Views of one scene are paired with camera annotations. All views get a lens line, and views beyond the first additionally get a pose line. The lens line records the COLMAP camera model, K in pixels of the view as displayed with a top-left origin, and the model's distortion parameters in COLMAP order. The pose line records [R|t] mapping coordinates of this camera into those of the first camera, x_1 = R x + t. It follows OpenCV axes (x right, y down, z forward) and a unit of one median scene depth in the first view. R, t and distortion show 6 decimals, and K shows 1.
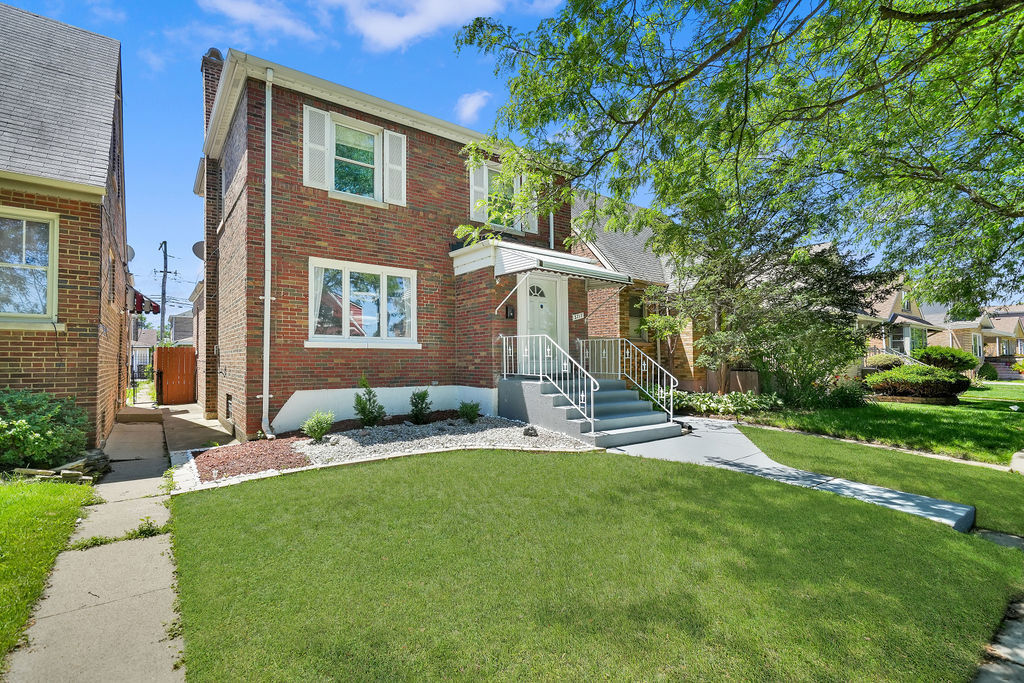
lens RADIAL K [[475.6, 0, 504.1], [0, 475.6, 339.6], [0, 0, 1]] dist [0.002852, 0.000341]
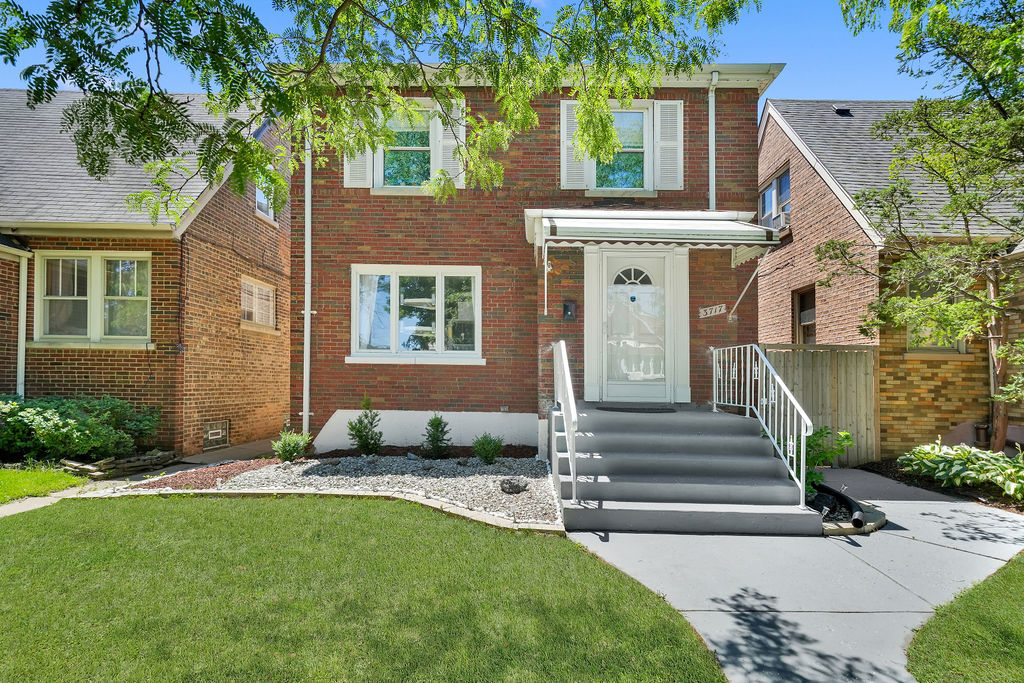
lens RADIAL K [[546.2, 0, 511.8], [0, 546.2, 365.2], [0, 0, 1]] dist [0.016489, -0.000451]
pose [[0.786699, -0.005659, -0.617311, 0.466986], [0.010990, 0.999928, 0.004839, 0.017697], [0.617239, -0.010591, 0.786705, 0.348571]]
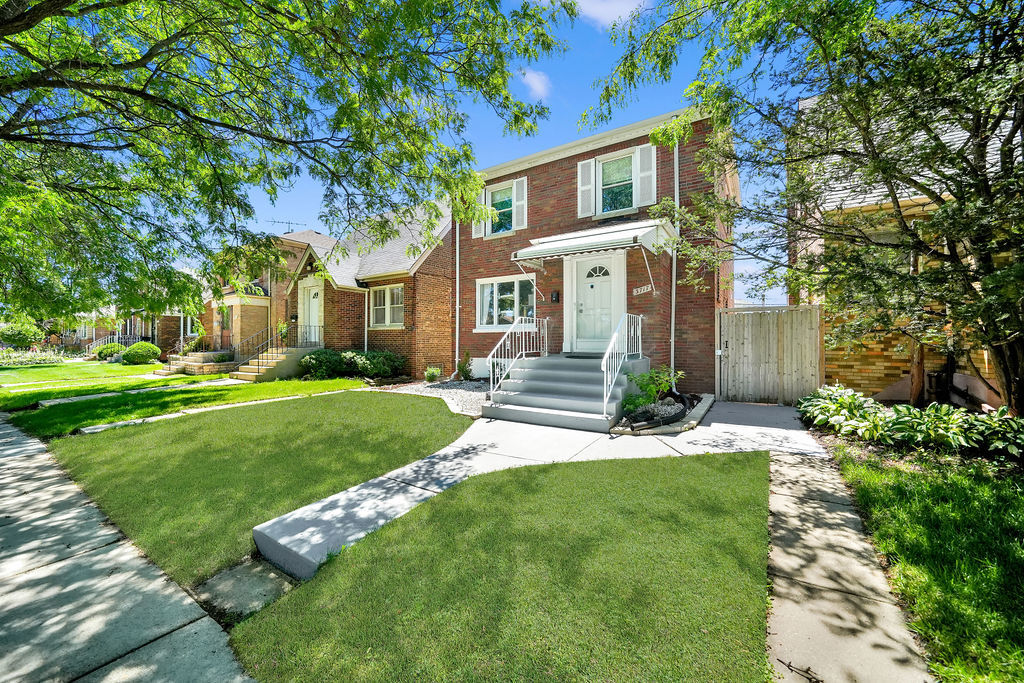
lens RADIAL K [[394.7, 0, 514.7], [0, 394.7, 331.6], [0, 0, 1]] dist [-0.016549, 0.000055]
pose [[0.329149, -0.026245, -0.943913, 0.933385], [0.041014, 0.999068, -0.013477, 0.035718], [0.943387, -0.034278, 0.329919, 0.638281]]
